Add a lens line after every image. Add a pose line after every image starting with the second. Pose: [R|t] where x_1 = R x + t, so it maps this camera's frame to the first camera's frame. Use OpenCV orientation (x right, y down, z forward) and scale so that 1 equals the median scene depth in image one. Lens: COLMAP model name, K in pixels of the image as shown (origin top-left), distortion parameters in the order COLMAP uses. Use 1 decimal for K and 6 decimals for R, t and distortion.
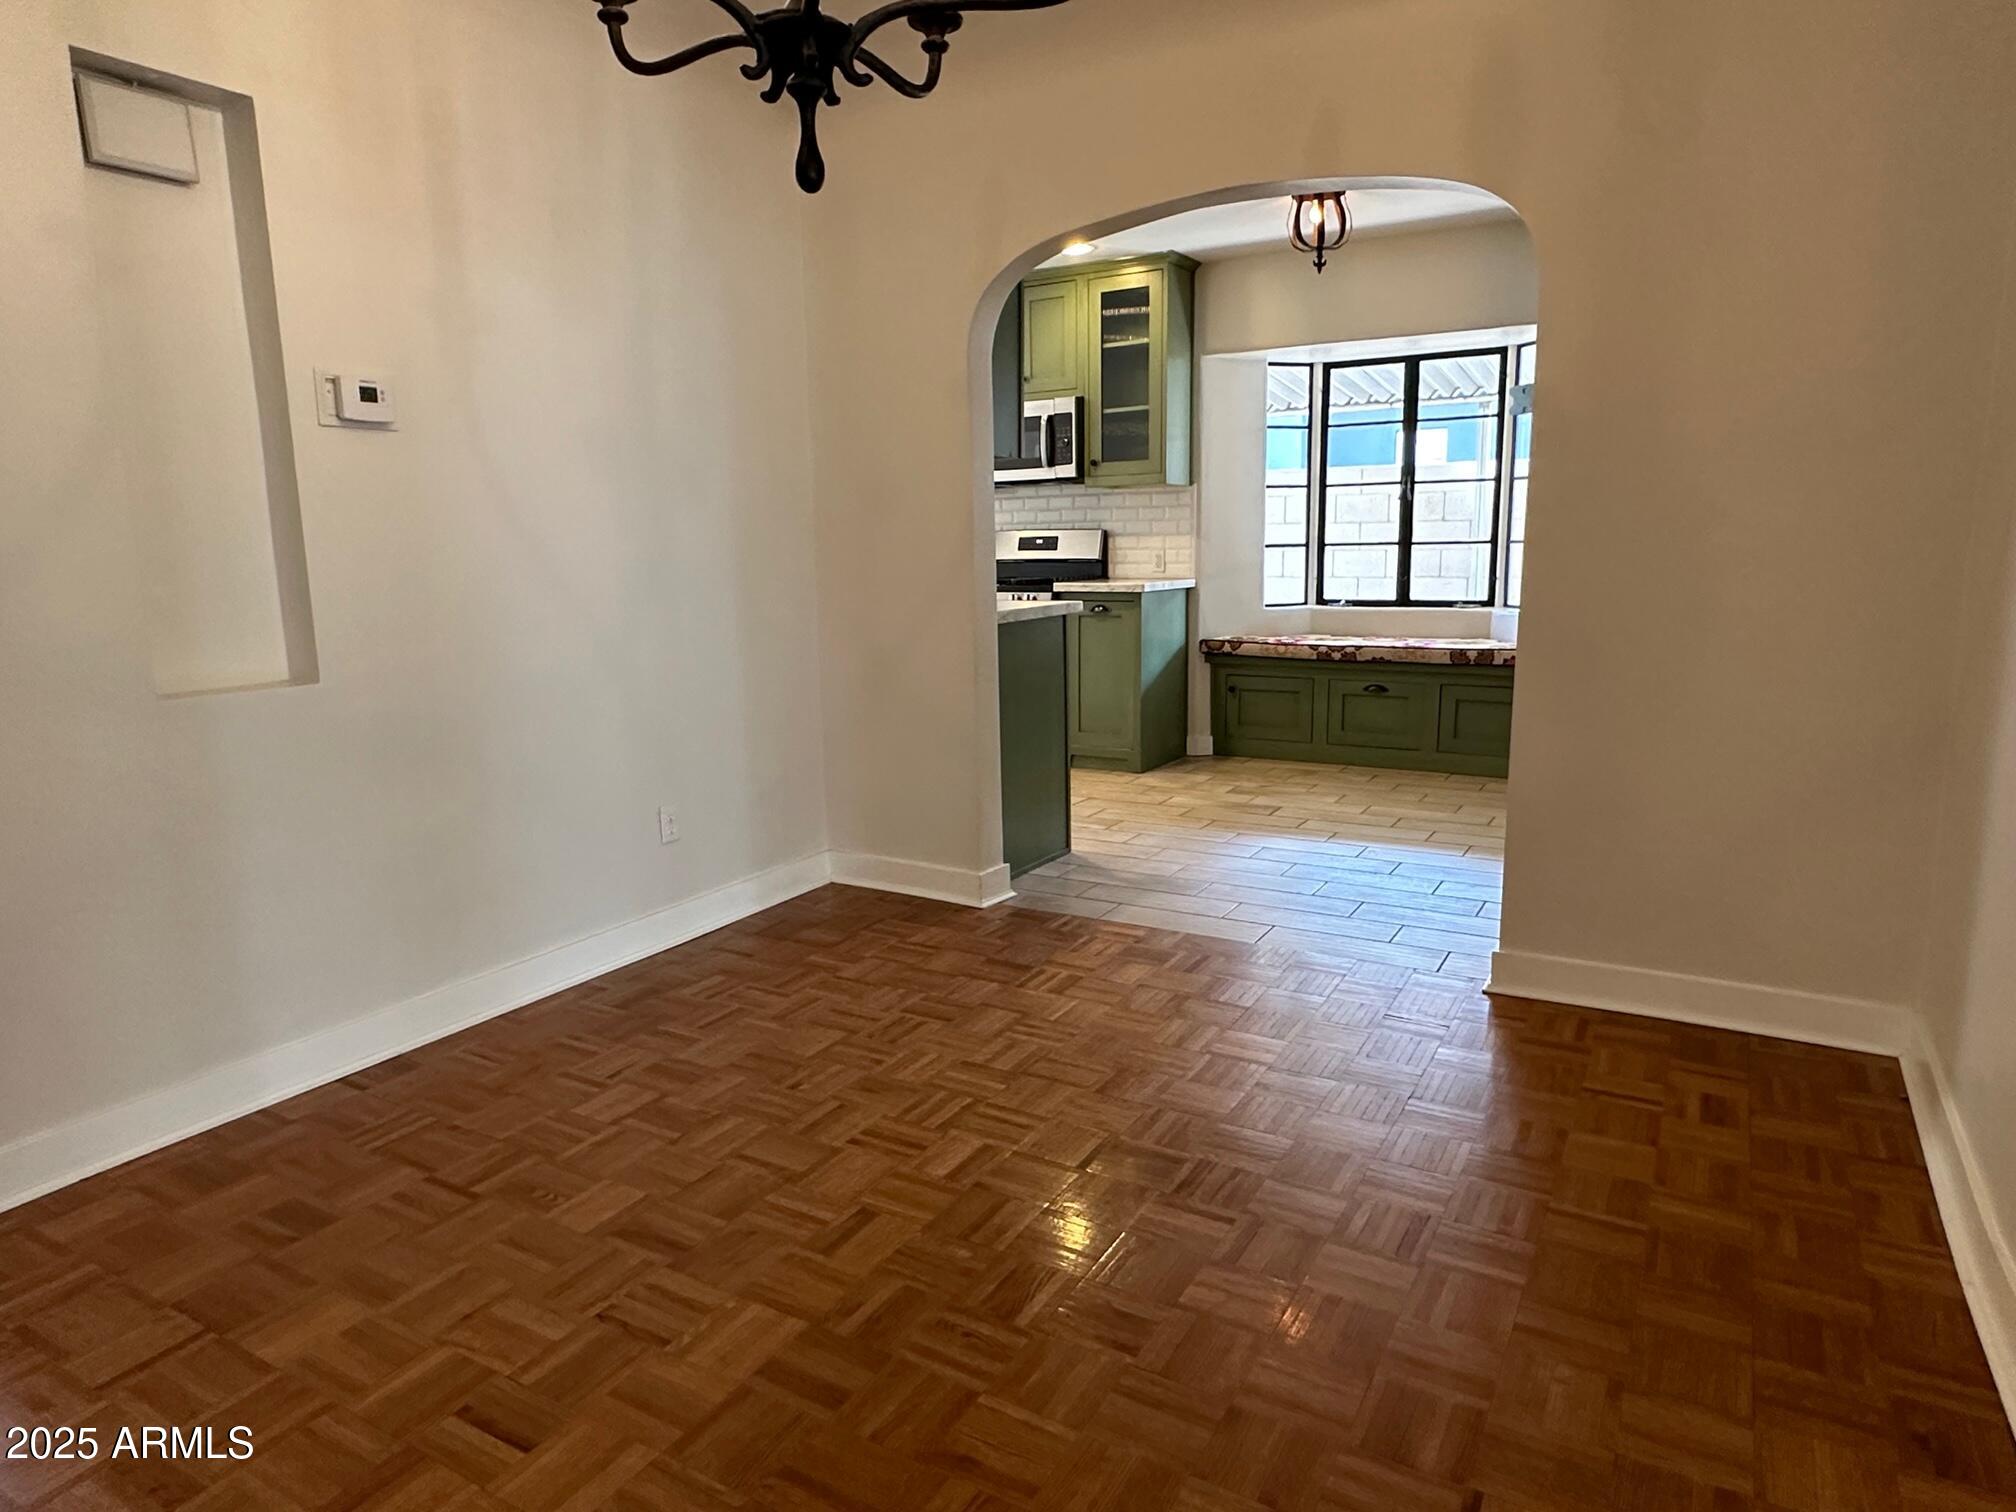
lens RADIAL K [[1225.3, 0, 1001.1], [0, 1225.3, 760.9], [0, 0, 1]] dist [0.000061, -0.000987]
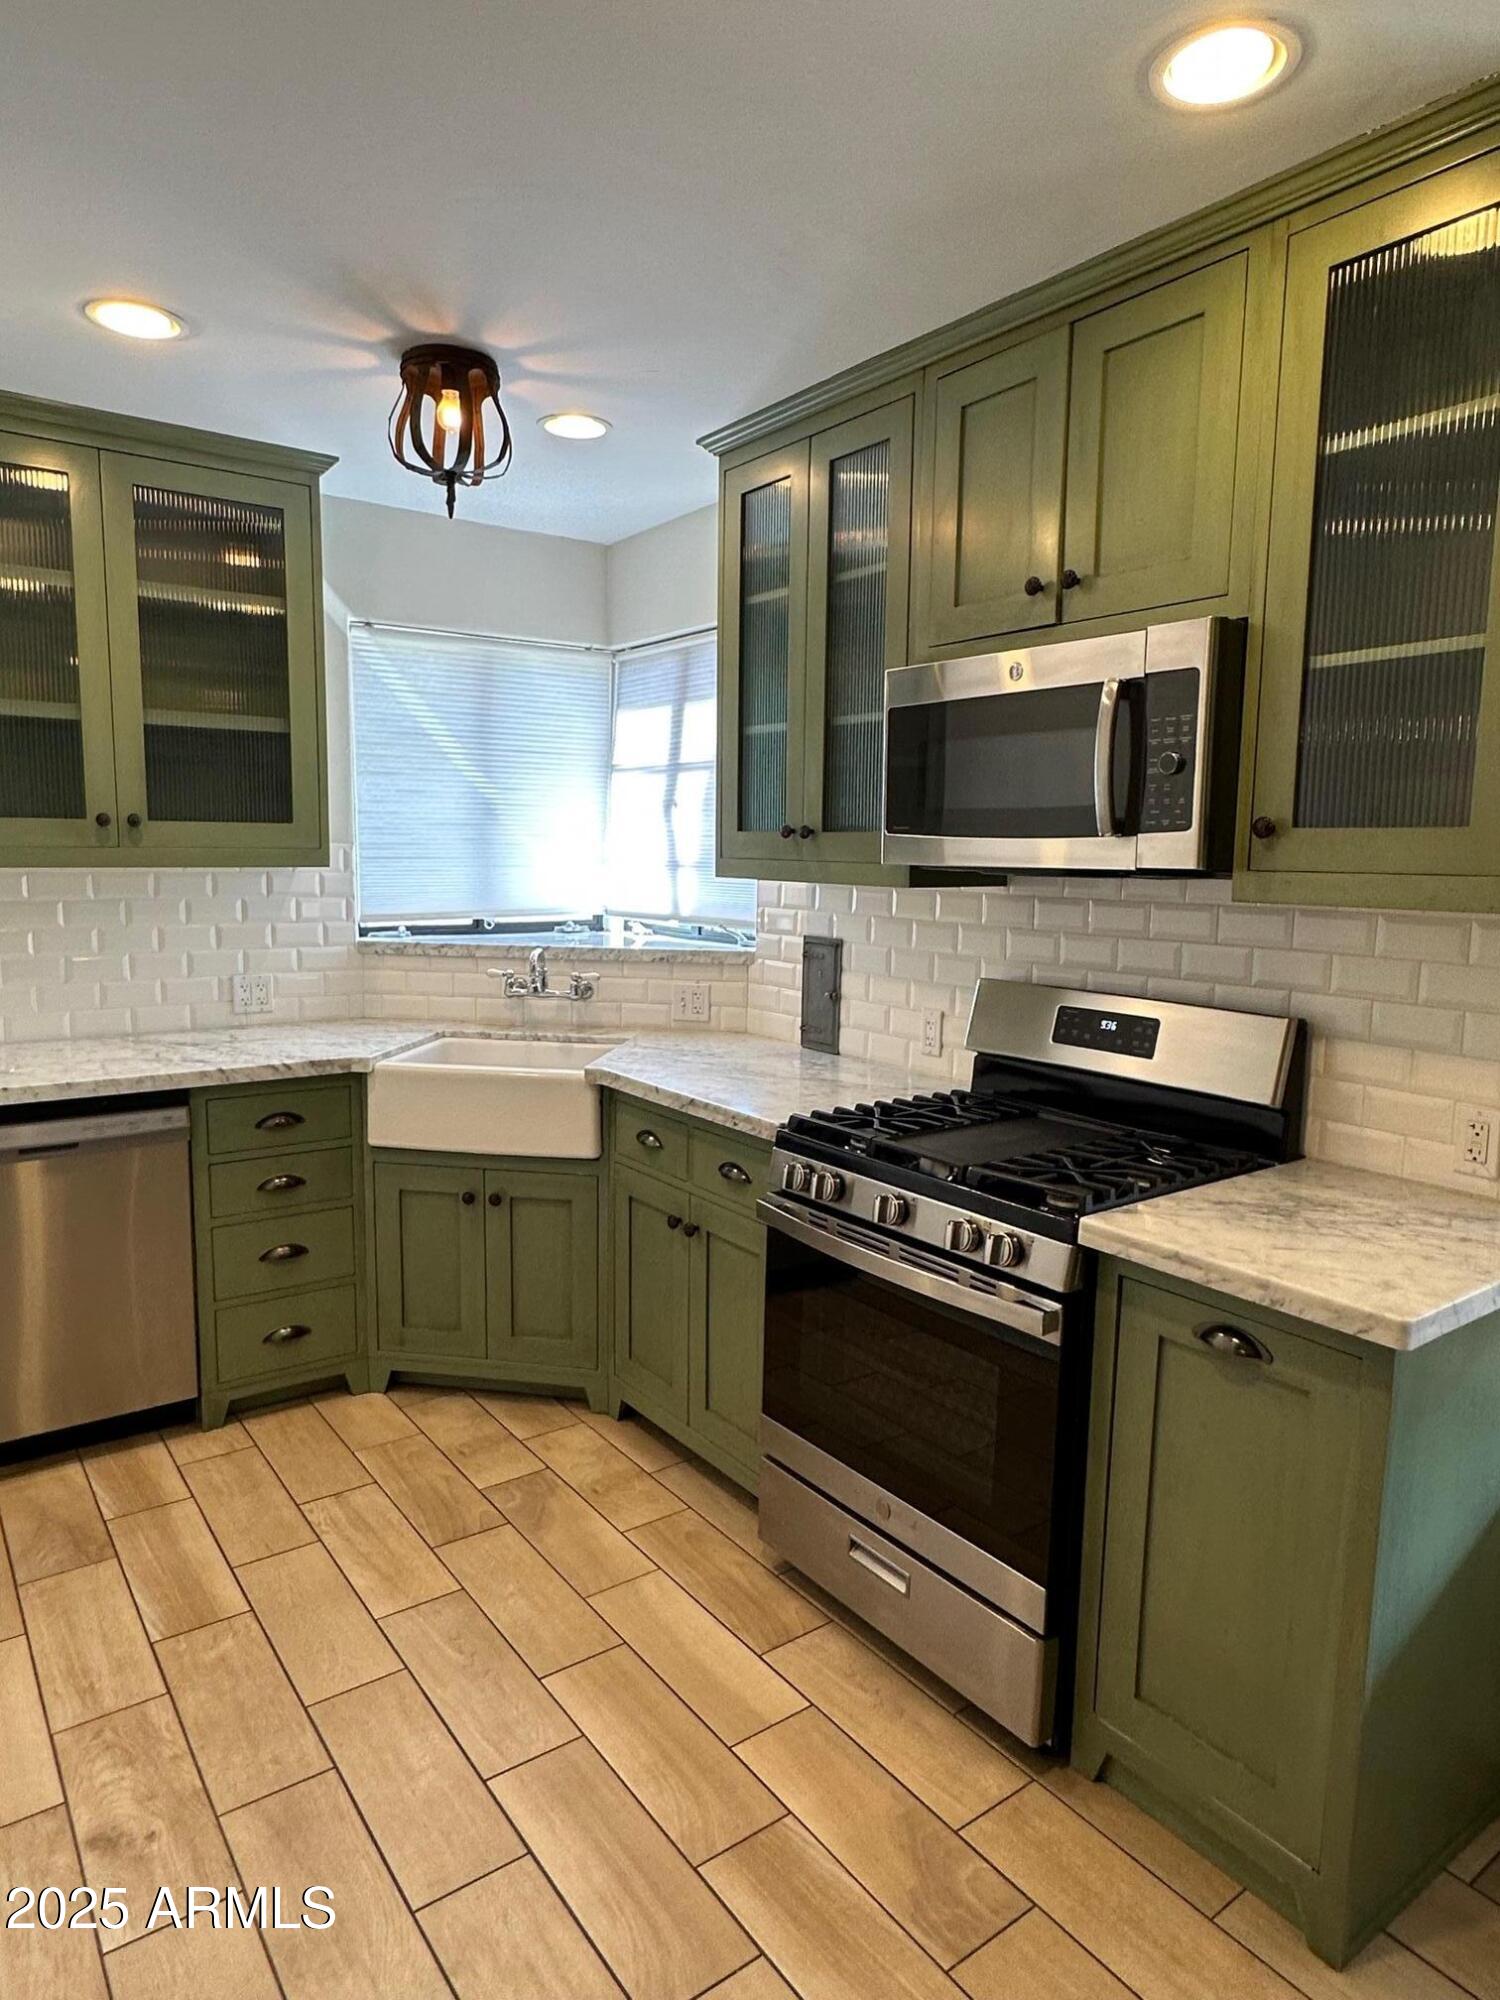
lens RADIAL K [[1215.6, 0, 749.0], [0, 1215.6, 990.1], [0, 0, 1]] dist [0.000061, -0.000987]
pose [[0.917486, 0.079263, -0.389791, 0.078880], [-0.102338, 0.993994, -0.038755, -0.176059], [0.384378, 0.075448, 0.920088, 0.666094]]
